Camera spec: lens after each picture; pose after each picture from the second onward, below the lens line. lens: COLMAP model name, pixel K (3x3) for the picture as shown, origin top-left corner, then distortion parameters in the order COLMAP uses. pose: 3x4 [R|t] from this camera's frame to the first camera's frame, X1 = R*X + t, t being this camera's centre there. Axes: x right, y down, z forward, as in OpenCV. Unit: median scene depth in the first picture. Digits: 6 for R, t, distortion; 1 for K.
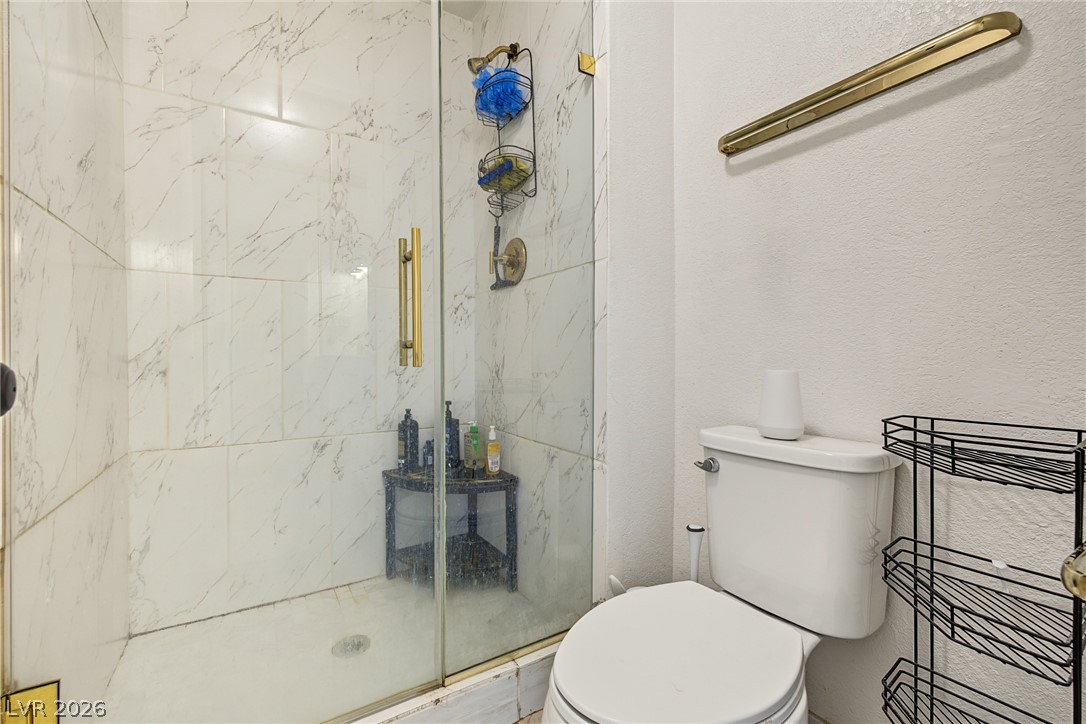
lens RADIAL K [[457.1, 0, 541.7], [0, 457.1, 362.5], [0, 0, 1]] dist [0.005800, -0.000544]
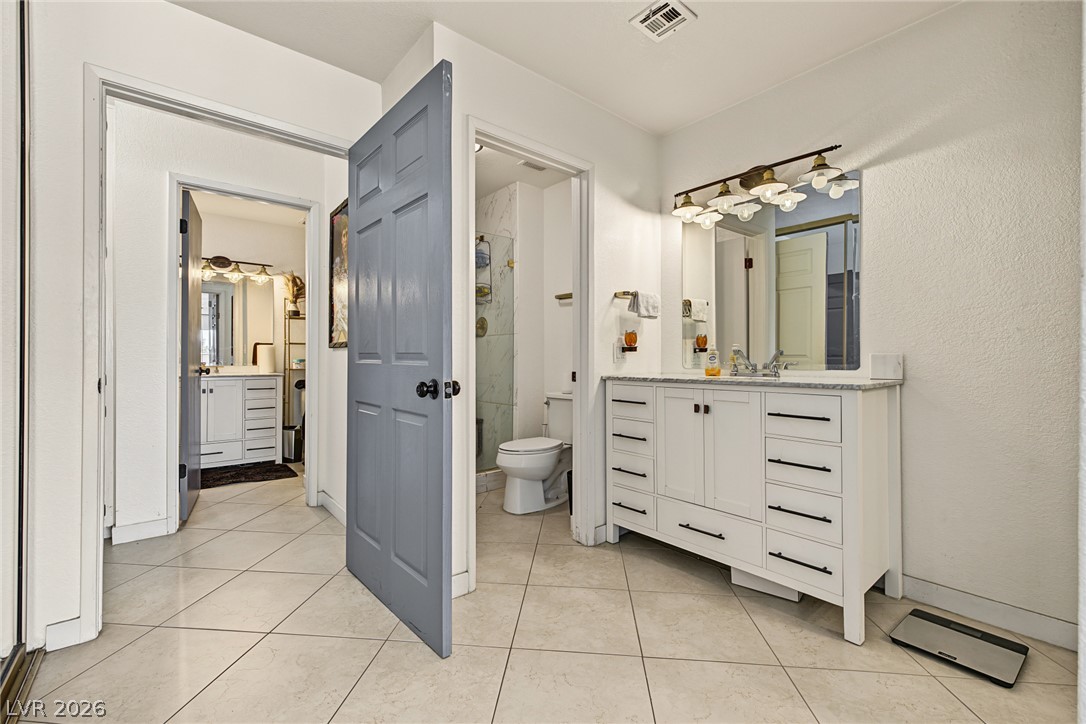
lens RADIAL K [[457.1, 0, 538.0], [0, 457.1, 358.3], [0, 0, 1]] dist [0.005800, -0.000544]
pose [[0.993261, 0.002775, 0.115869, -0.044730], [-0.000620, 0.999826, -0.018634, -0.018270], [-0.115901, 0.018437, 0.993090, -1.363144]]
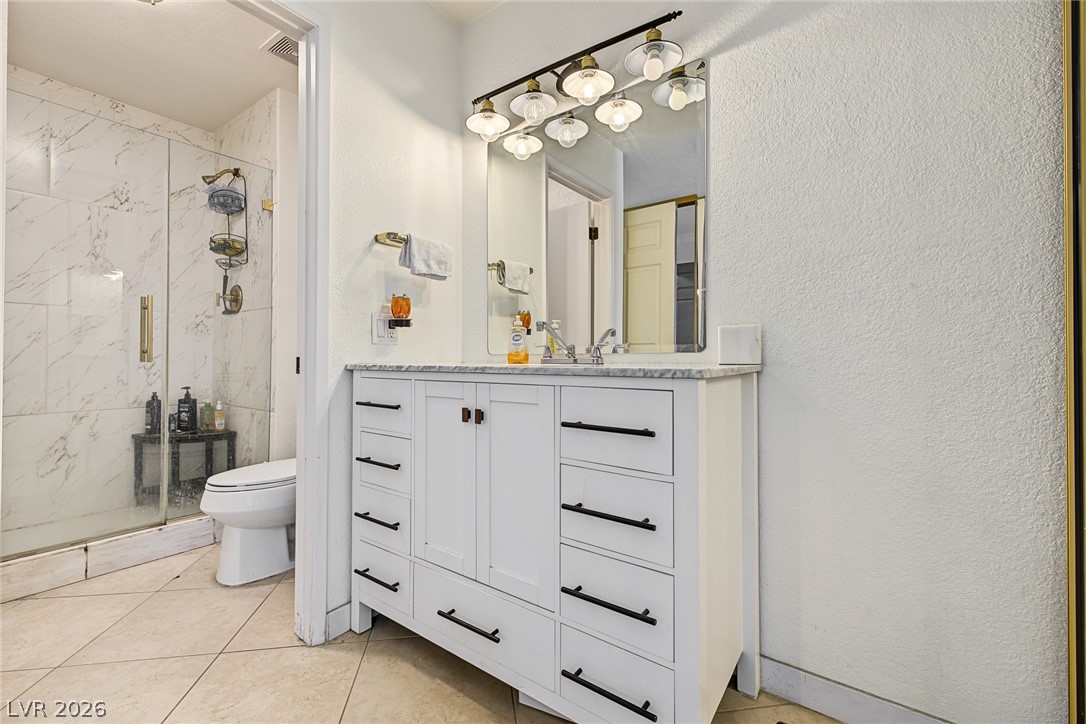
lens RADIAL K [[457.1, 0, 539.5], [0, 457.1, 353.8], [0, 0, 1]] dist [0.005800, -0.000544]
pose [[0.932013, 0.007413, 0.362350, 0.361316], [0.000667, 0.999754, -0.022167, 0.011259], [-0.362425, 0.020902, 0.931779, -0.919491]]
